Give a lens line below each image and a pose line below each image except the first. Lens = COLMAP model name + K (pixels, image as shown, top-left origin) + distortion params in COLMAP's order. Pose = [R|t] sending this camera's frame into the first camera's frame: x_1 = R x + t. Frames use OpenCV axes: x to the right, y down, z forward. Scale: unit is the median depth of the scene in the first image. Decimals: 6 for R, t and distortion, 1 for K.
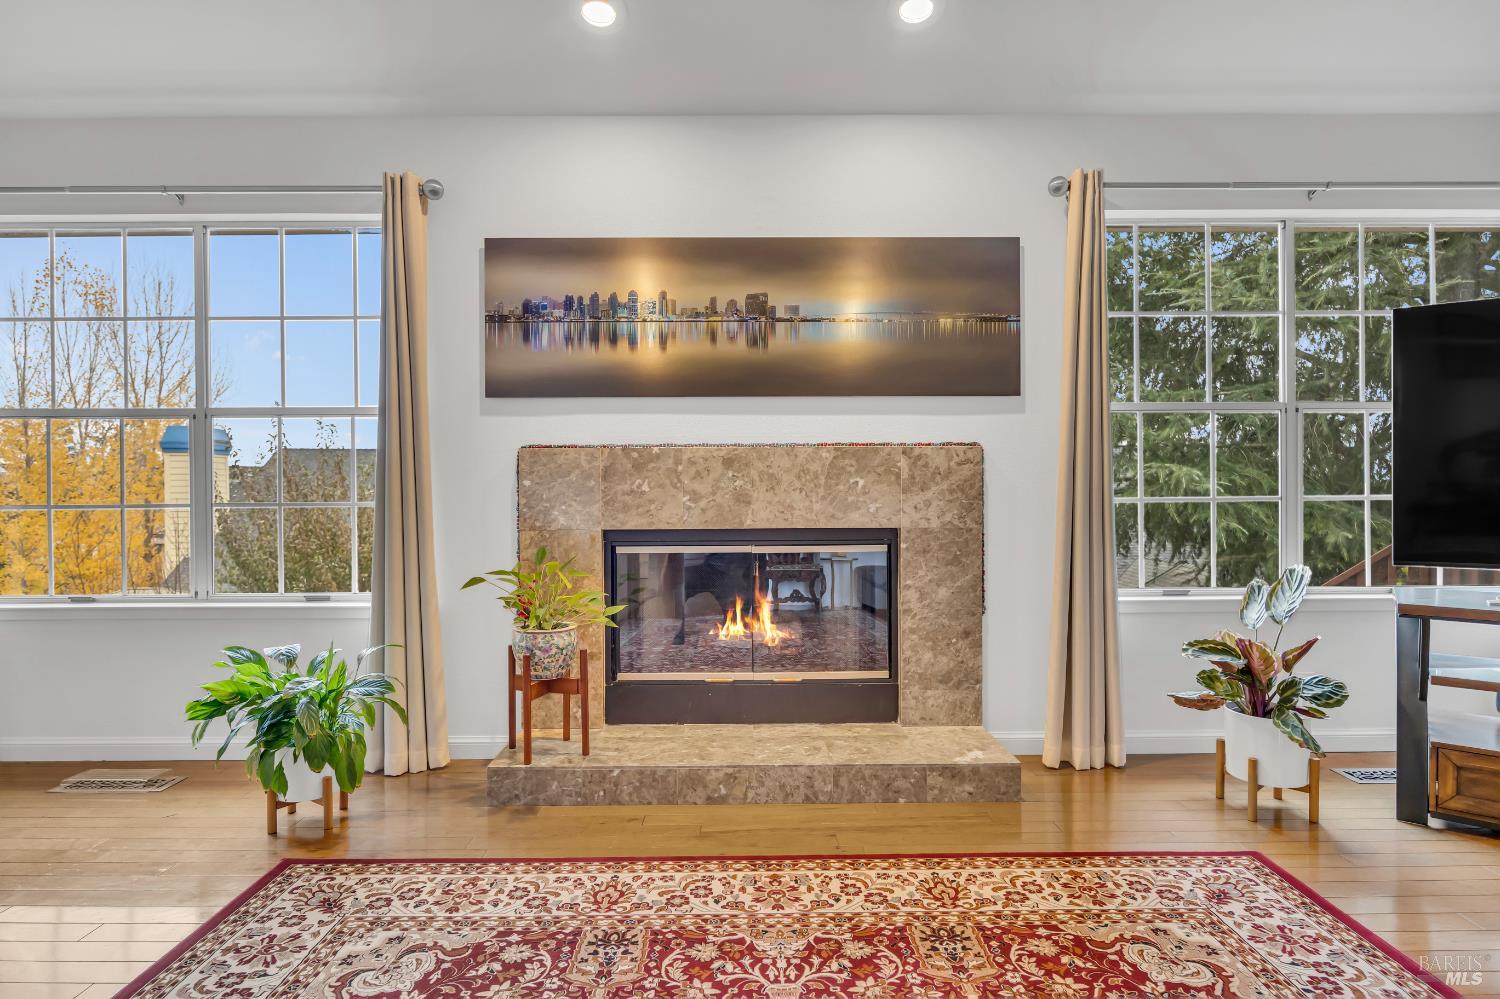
lens RADIAL K [[795.9, 0, 750.0], [0, 795.9, 499.5], [0, 0, 1]] dist [-0.001739, -0.000527]
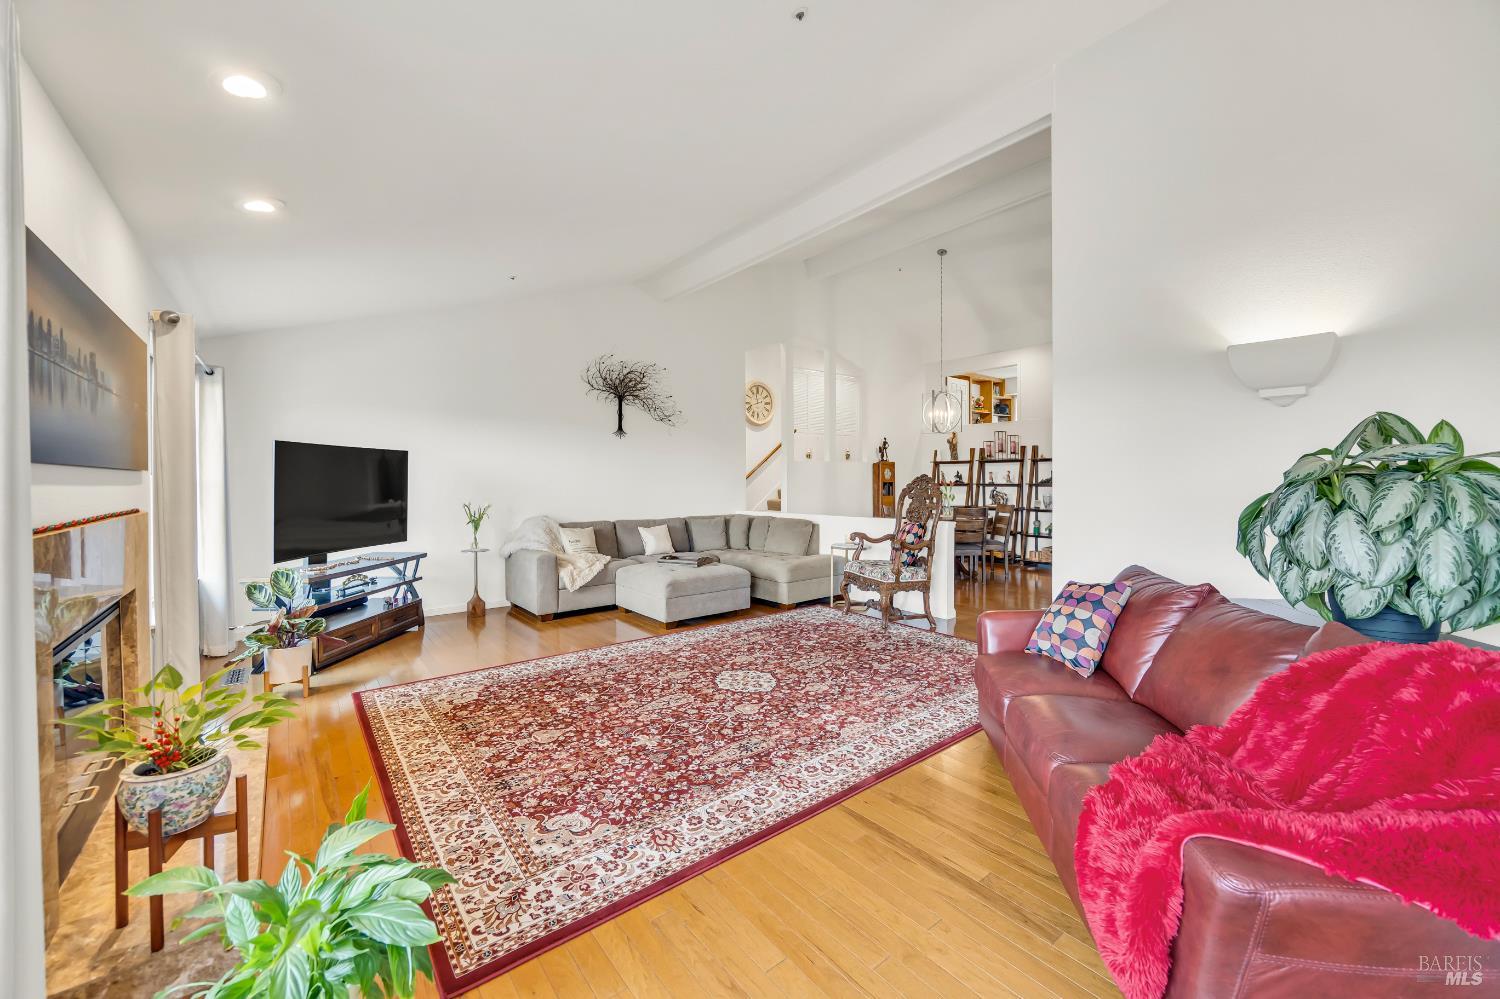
lens RADIAL K [[575.1, 0, 748.4], [0, 575.1, 496.7], [0, 0, 1]] dist [-0.000898, -0.000007]
pose [[-0.617549, -0.014996, 0.786390, -0.959228], [0.012993, 0.999487, 0.029263, -0.103261], [-0.786425, 0.028289, -0.617037, 0.814659]]
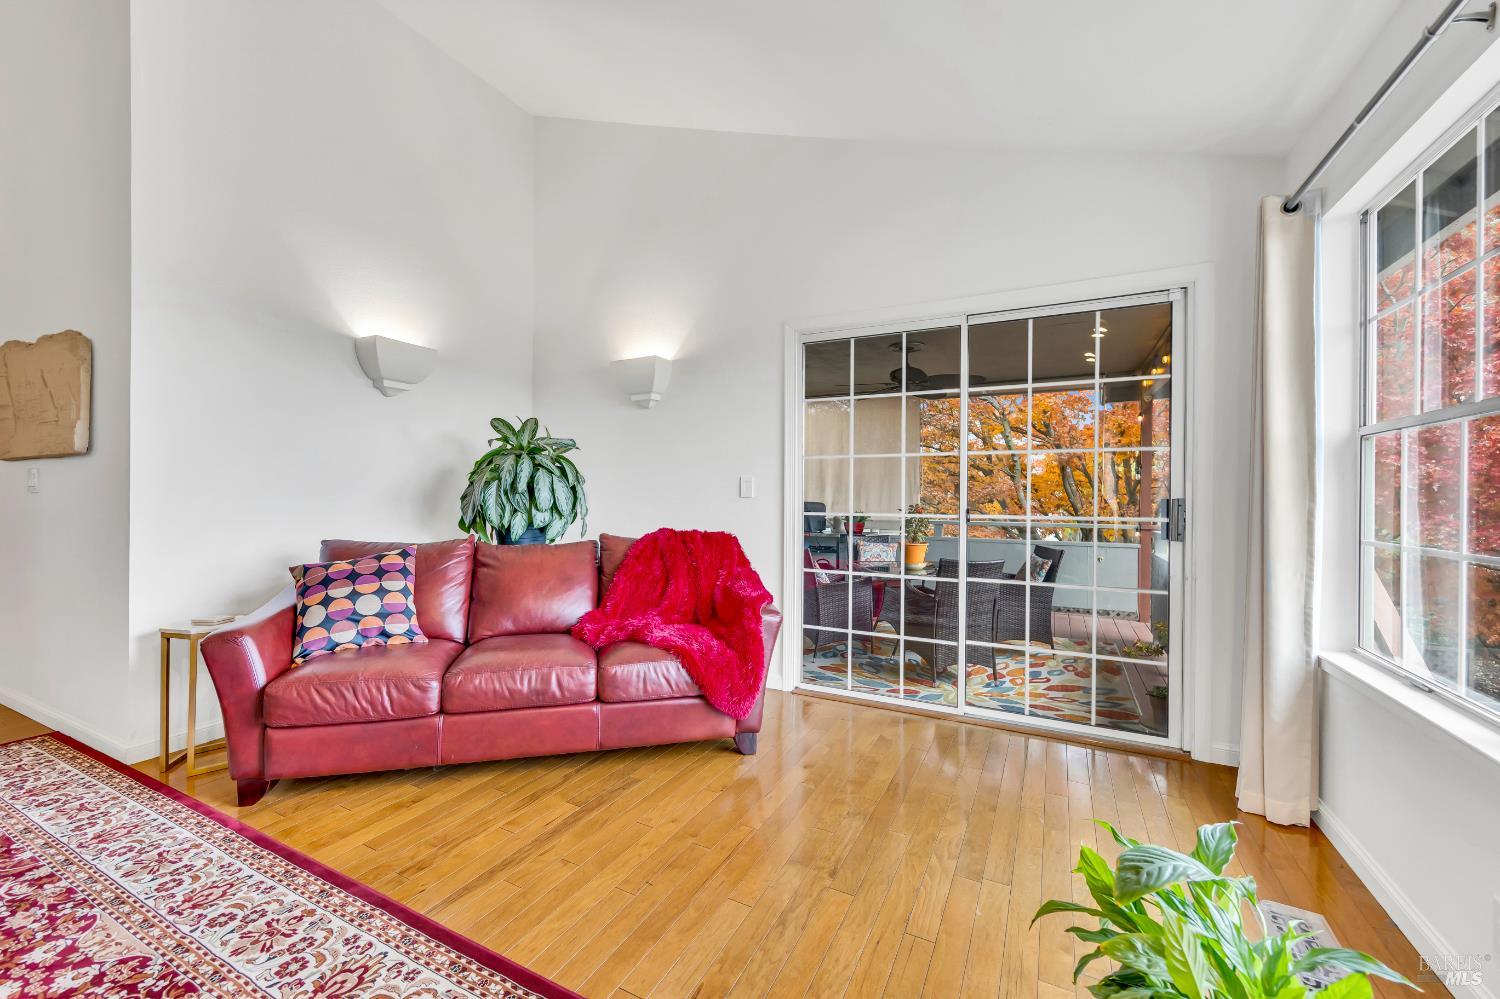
lens RADIAL K [[600.8, 0, 731.5], [0, 600.8, 496.1], [0, 0, 1]] dist [0.019494, -0.000118]
pose [[-0.479547, 0.005578, -0.877498, -0.090255], [-0.006939, 0.999924, 0.010148, -0.031679], [0.877489, 0.010956, -0.479472, 0.730493]]
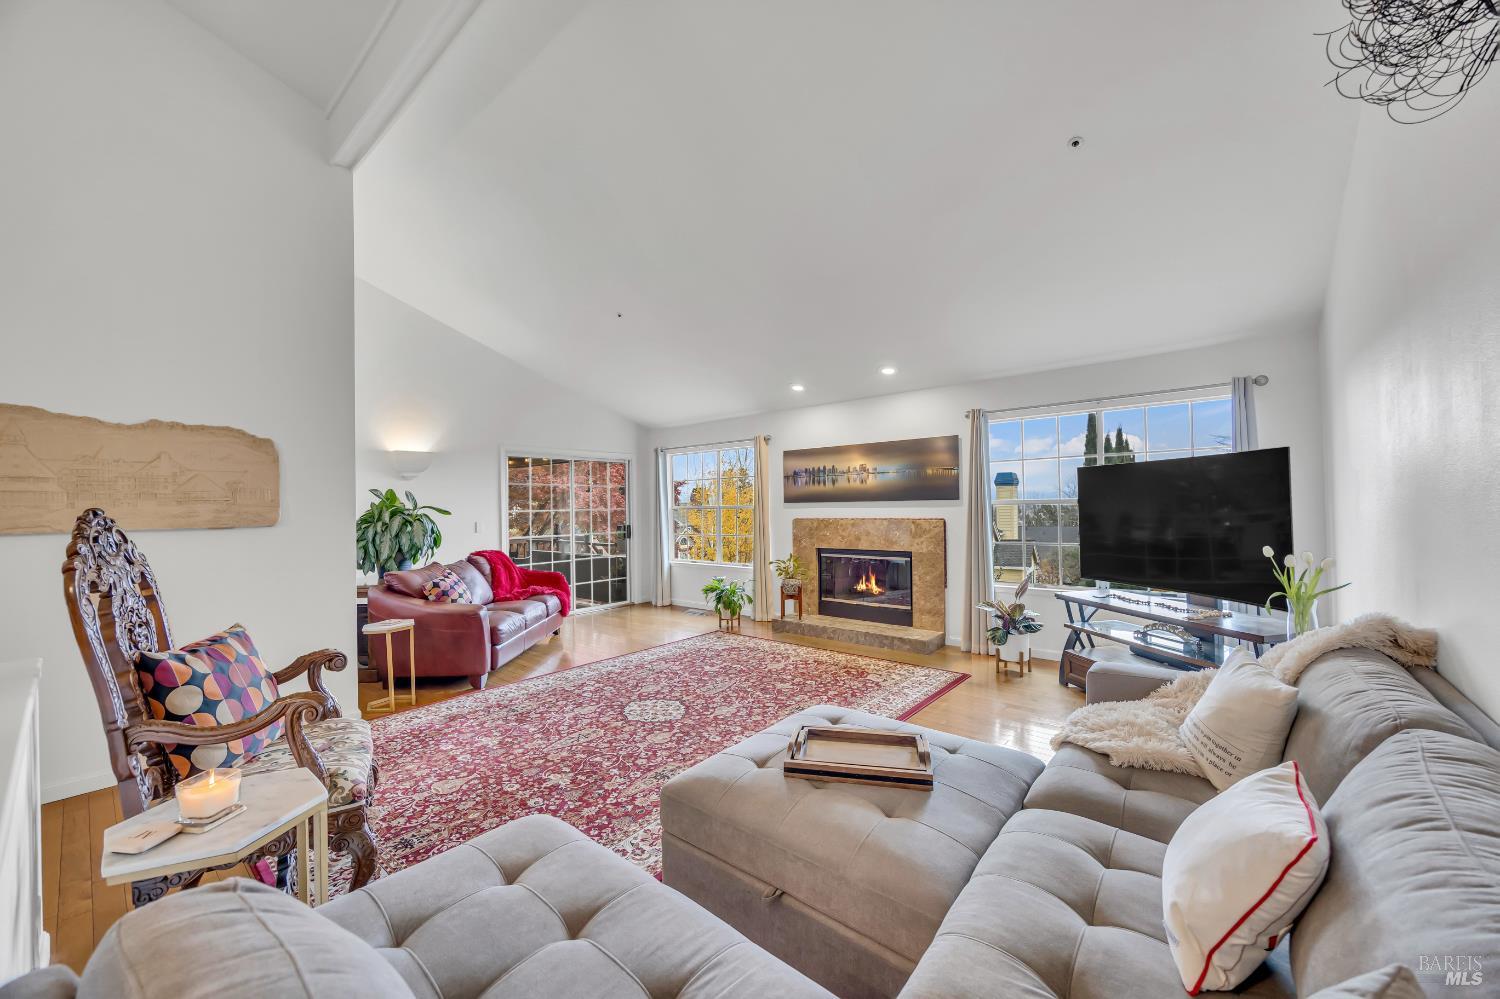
lens RADIAL K [[575.1, 0, 748.4], [0, 575.1, 496.7], [0, 0, 1]] dist [-0.000898, -0.000007]
pose [[0.757133, -0.017317, -0.653031, 1.017235], [0.005574, 0.999783, -0.020050, -0.108798], [0.653236, 0.011541, 0.757066, -0.772614]]
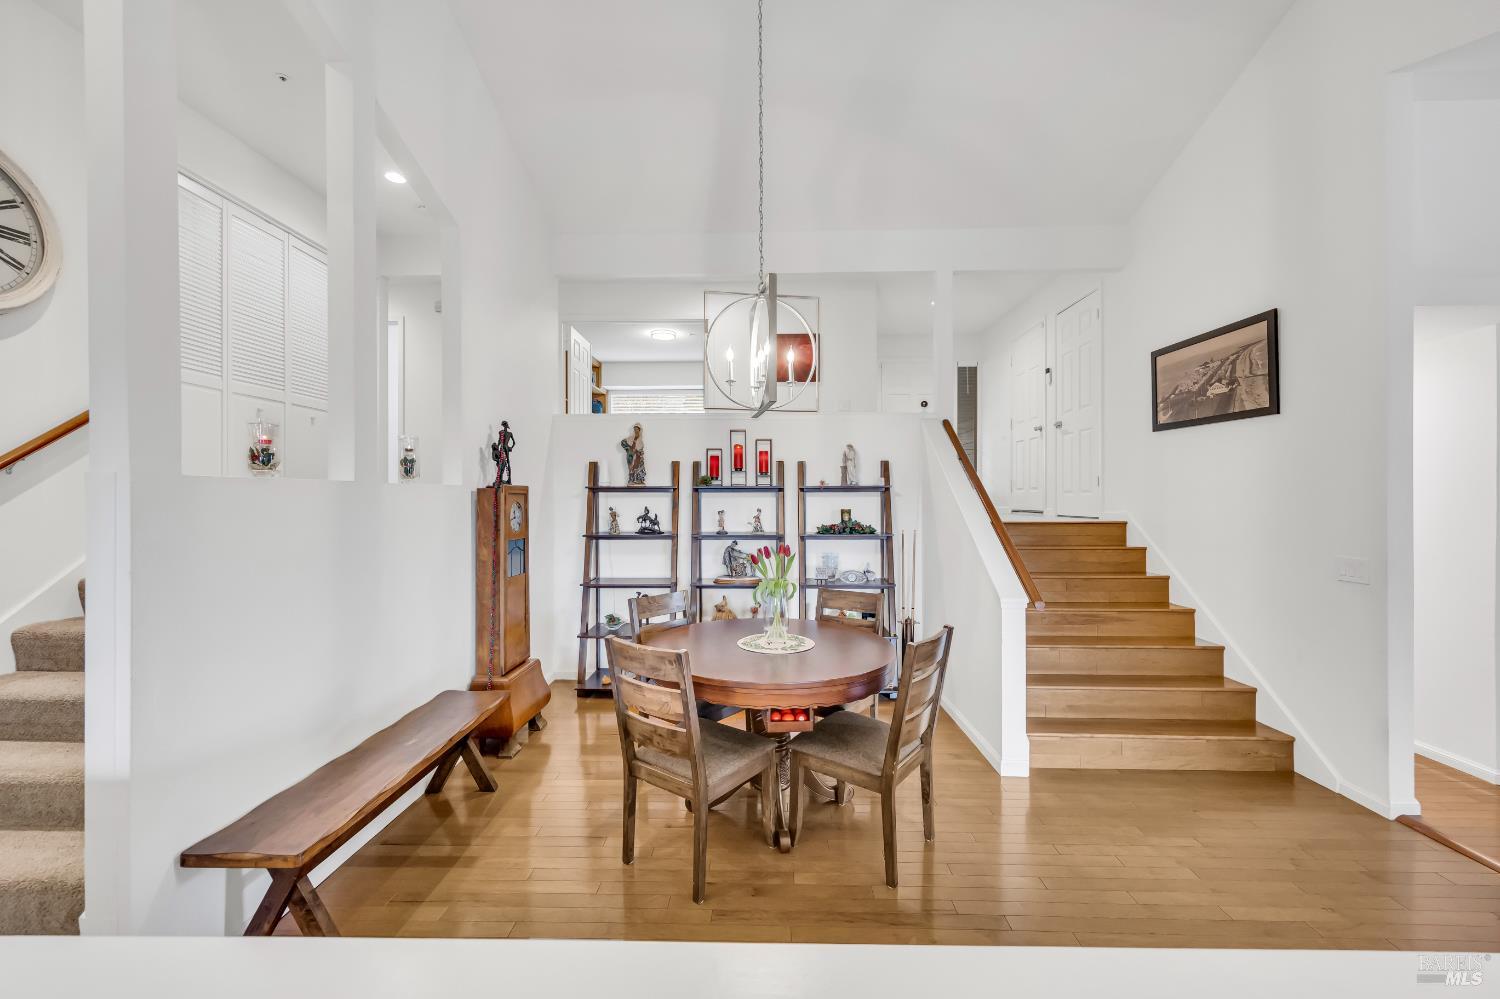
lens RADIAL K [[593.2, 0, 749.8], [0, 593.2, 501.9], [0, 0, 1]] dist [-0.000632, -0.000094]
pose [[-0.999450, 0.008254, 0.032114, 0.552701], [0.008598, 0.999907, 0.010595, -0.168336], [-0.032024, 0.010866, -0.999428, -0.549547]]
